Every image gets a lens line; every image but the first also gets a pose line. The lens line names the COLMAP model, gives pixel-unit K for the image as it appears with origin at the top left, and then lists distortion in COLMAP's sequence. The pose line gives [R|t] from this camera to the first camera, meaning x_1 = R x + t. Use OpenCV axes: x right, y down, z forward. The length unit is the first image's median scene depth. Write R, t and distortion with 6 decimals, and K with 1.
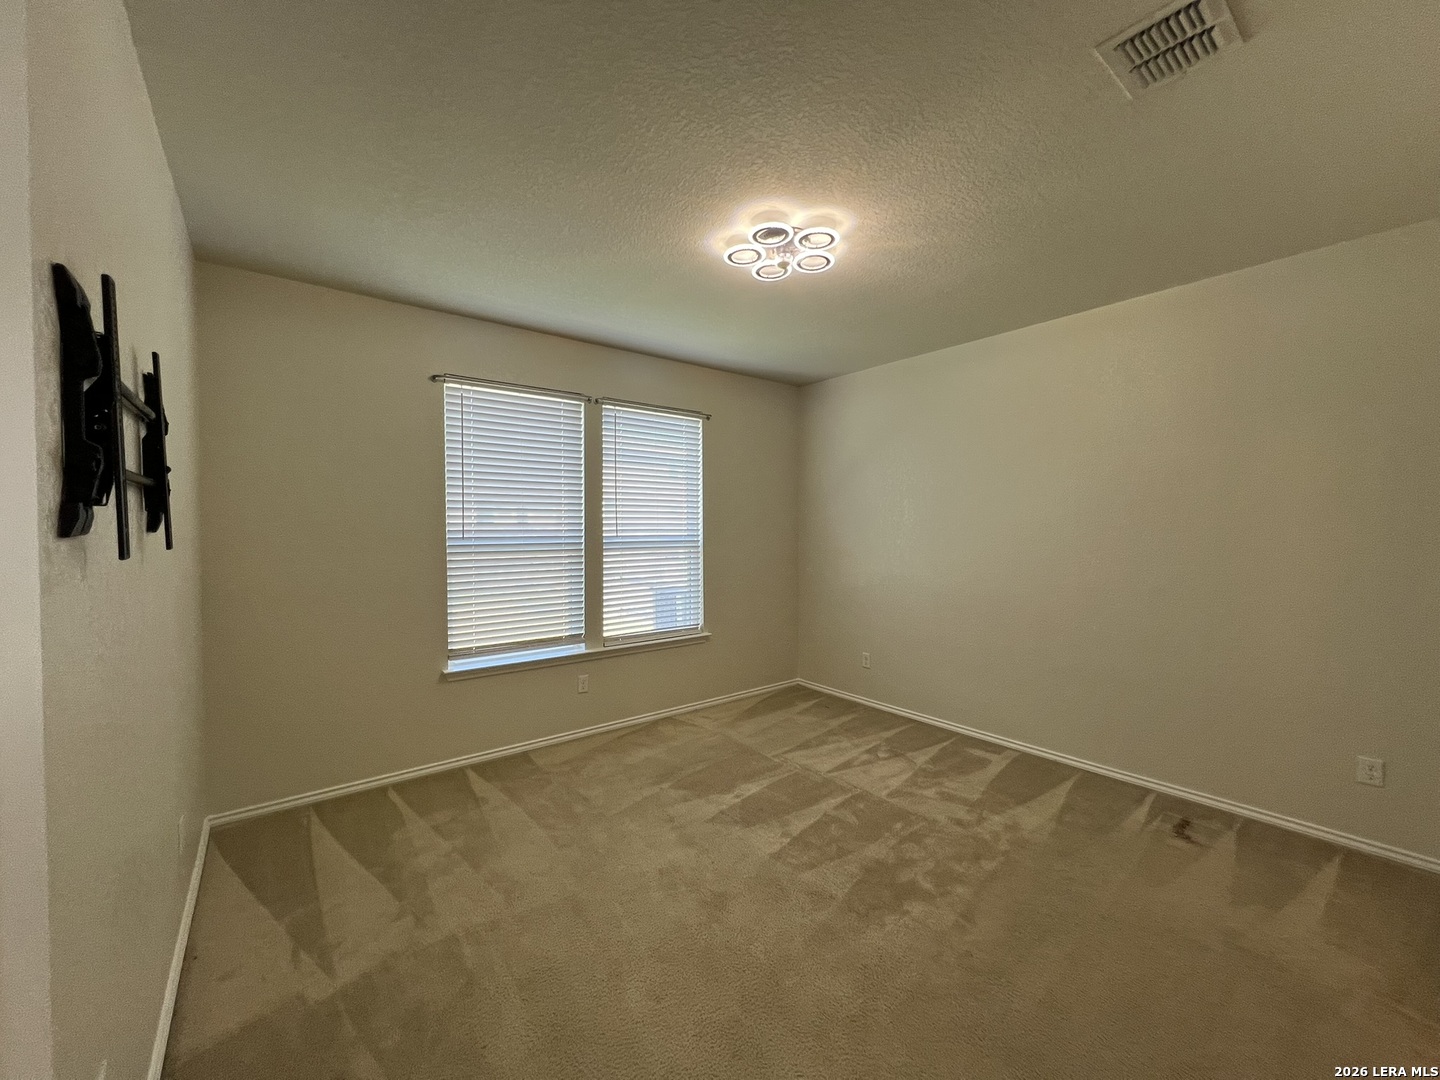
lens RADIAL K [[575.2, 0, 716.5], [0, 575.2, 535.5], [0, 0, 1]] dist [-0.002747, 0.000972]
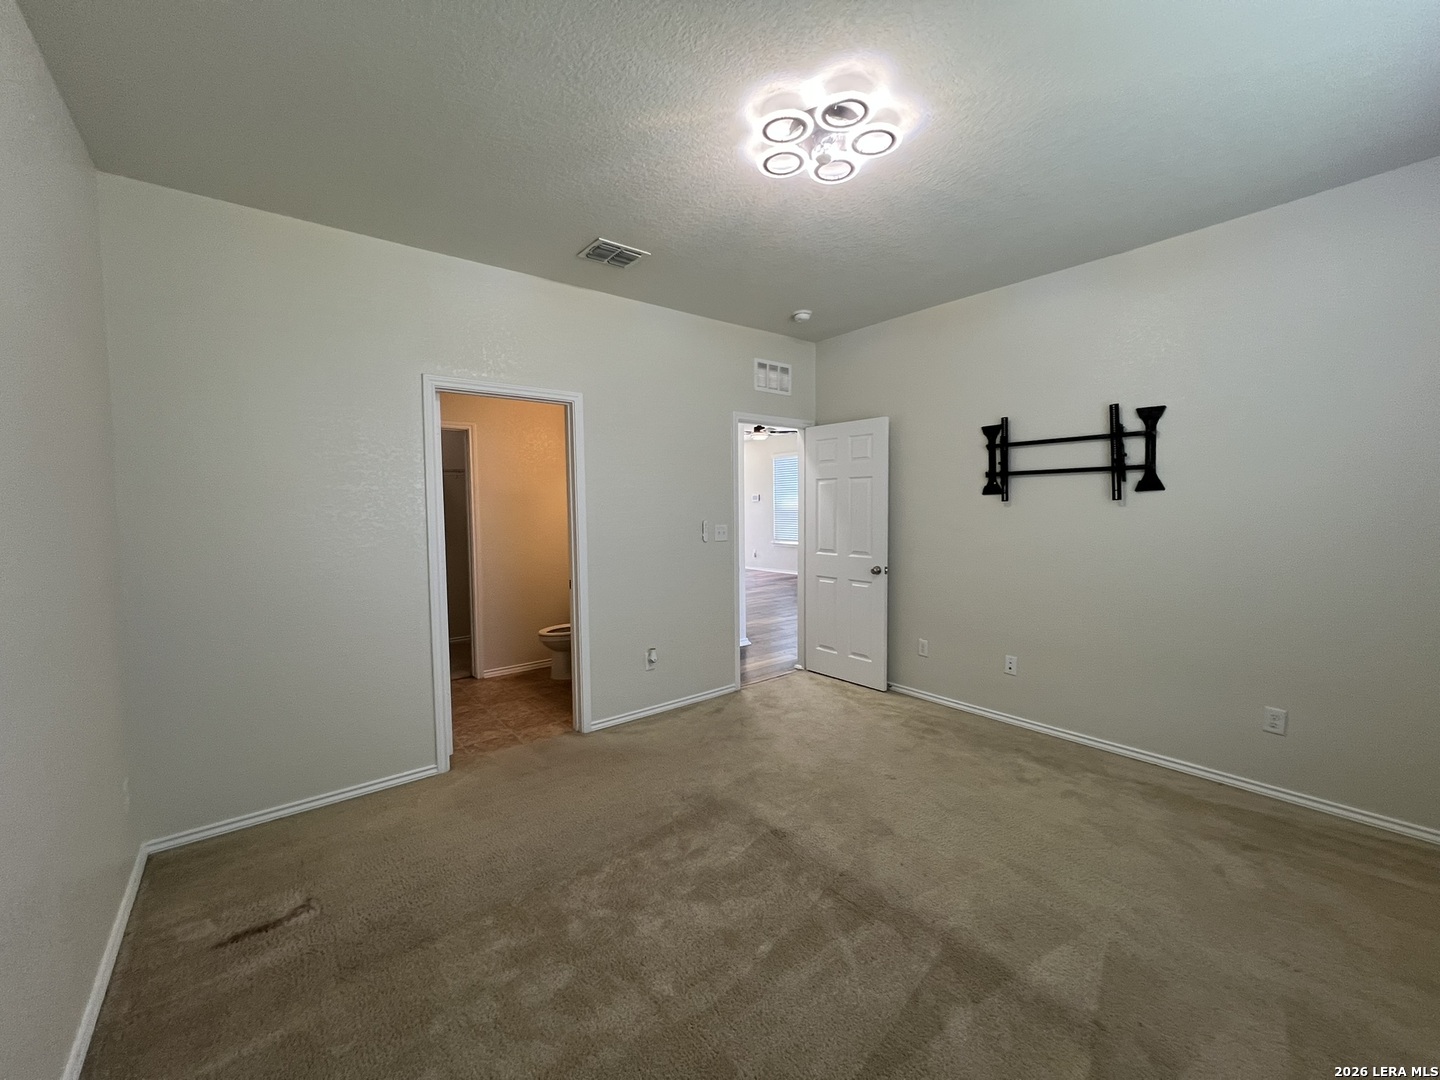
lens RADIAL K [[575.2, 0, 716.5], [0, 575.2, 535.5], [0, 0, 1]] dist [-0.002747, 0.000972]
pose [[-0.999751, 0.015250, -0.016307, 0.208165], [0.013970, 0.997013, 0.075964, -0.009891], [0.017417, 0.075718, -0.996977, 1.314633]]
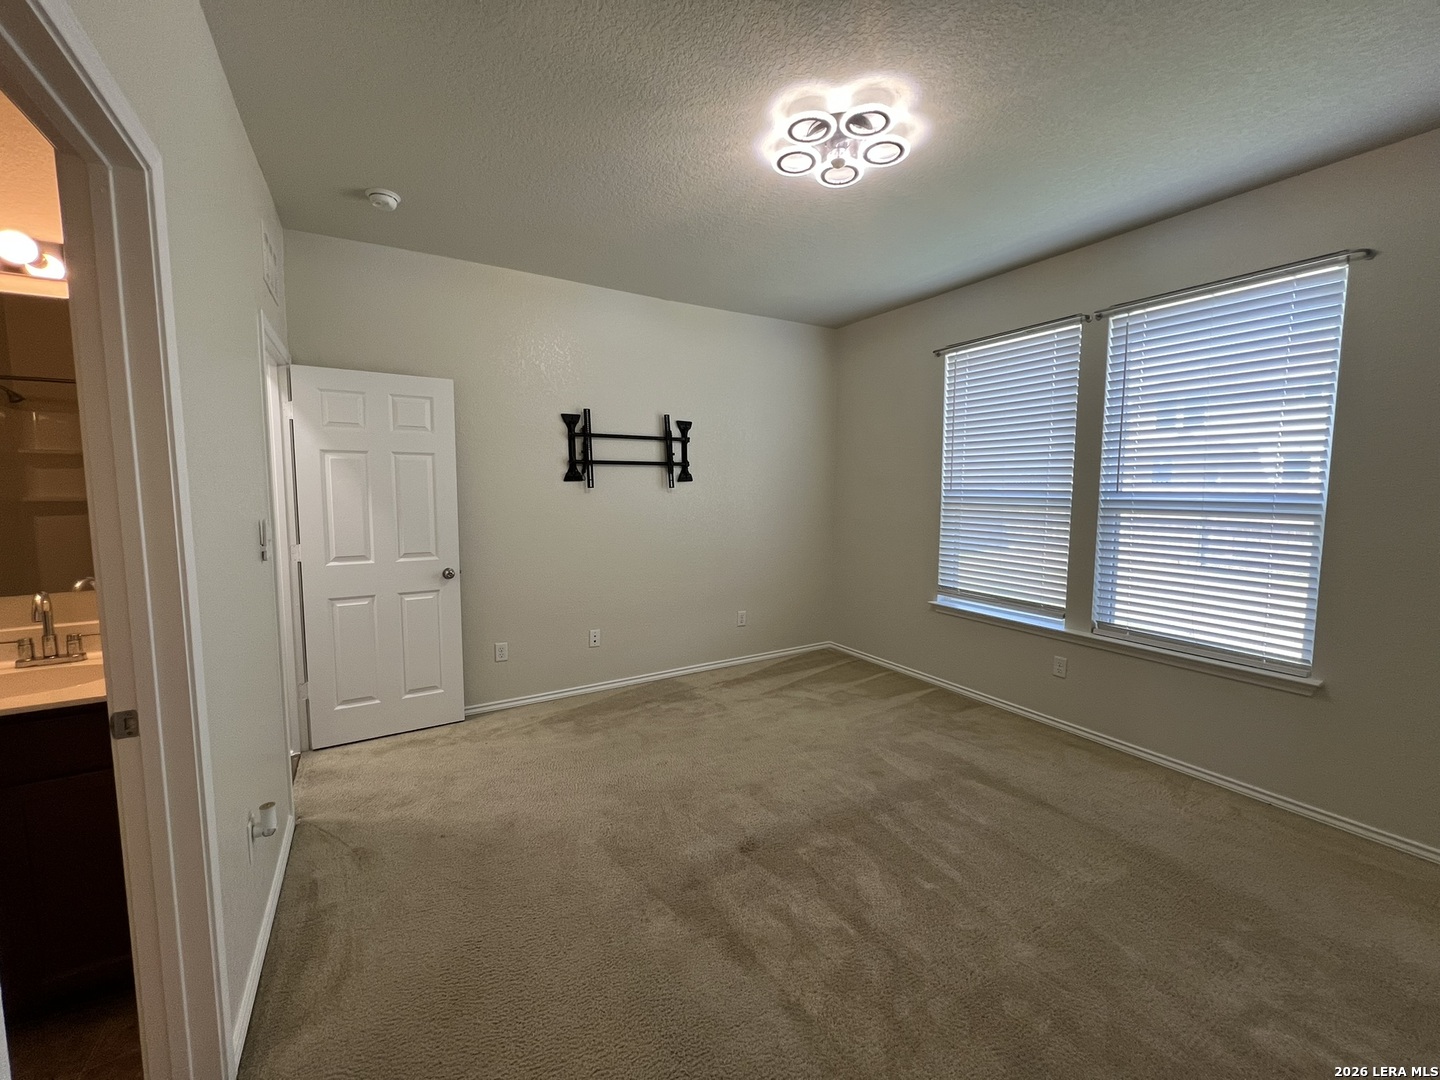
lens RADIAL K [[575.2, 0, 716.5], [0, 575.2, 535.5], [0, 0, 1]] dist [-0.002747, 0.000972]
pose [[-0.125565, 0.086531, -0.988304, 0.735760], [-0.020130, 0.995762, 0.089742, 0.001352], [0.991881, 0.031163, -0.123291, 0.680398]]
